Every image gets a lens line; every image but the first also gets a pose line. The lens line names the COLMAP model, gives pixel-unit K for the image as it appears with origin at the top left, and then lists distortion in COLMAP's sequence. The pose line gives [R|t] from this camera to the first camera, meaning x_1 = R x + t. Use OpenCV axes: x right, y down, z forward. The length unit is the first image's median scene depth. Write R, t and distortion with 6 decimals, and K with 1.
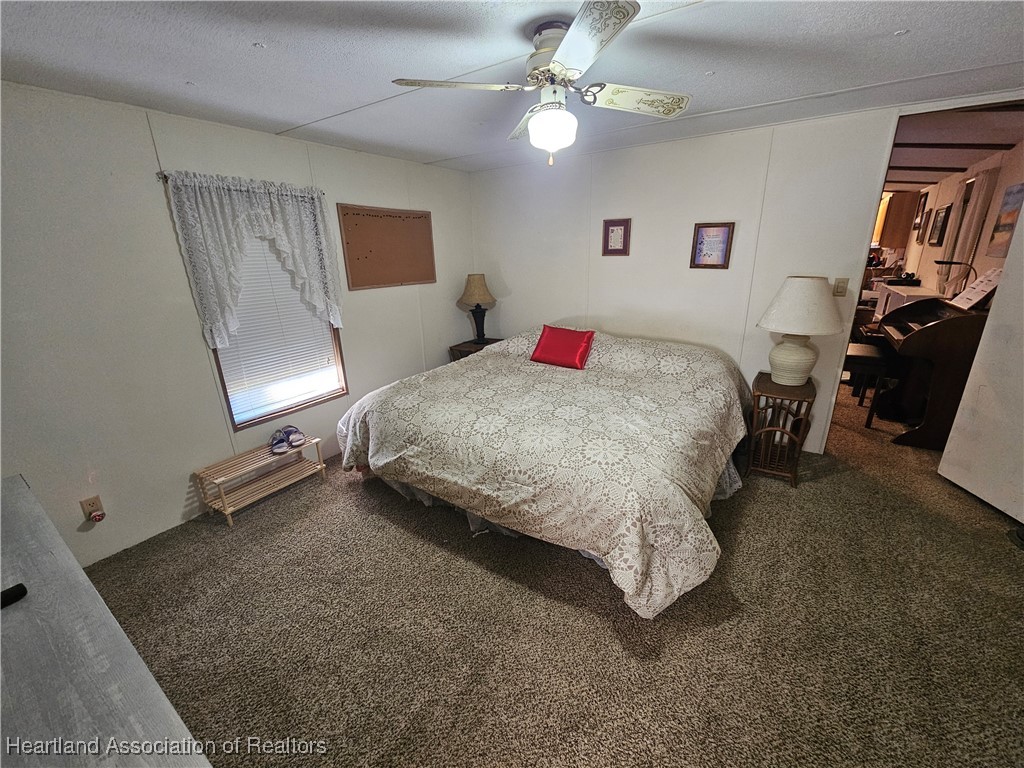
lens RADIAL K [[420.4, 0, 515.3], [0, 420.4, 384.8], [0, 0, 1]] dist [0.003882, -0.001451]
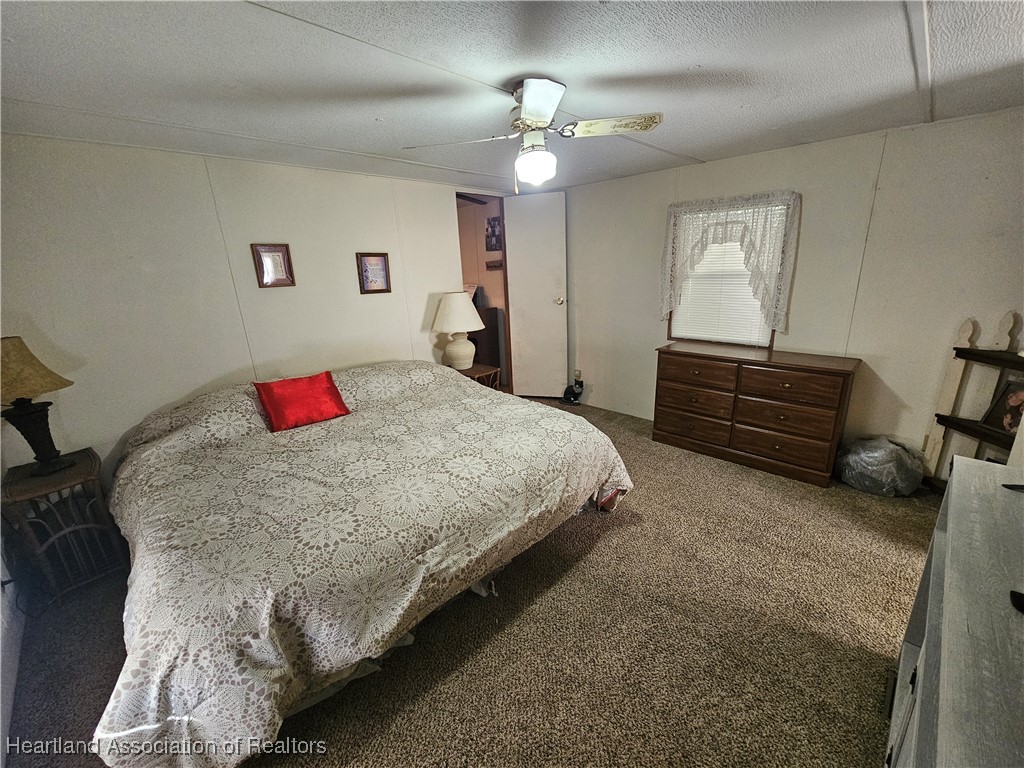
lens RADIAL K [[420.4, 0, 513.3], [0, 420.4, 388.7], [0, 0, 1]] dist [0.003882, -0.001451]
pose [[0.187255, -0.262473, 0.946596, -0.751536], [0.338498, 0.921862, 0.188653, -0.171285], [-0.922147, 0.285094, 0.261470, 0.582904]]
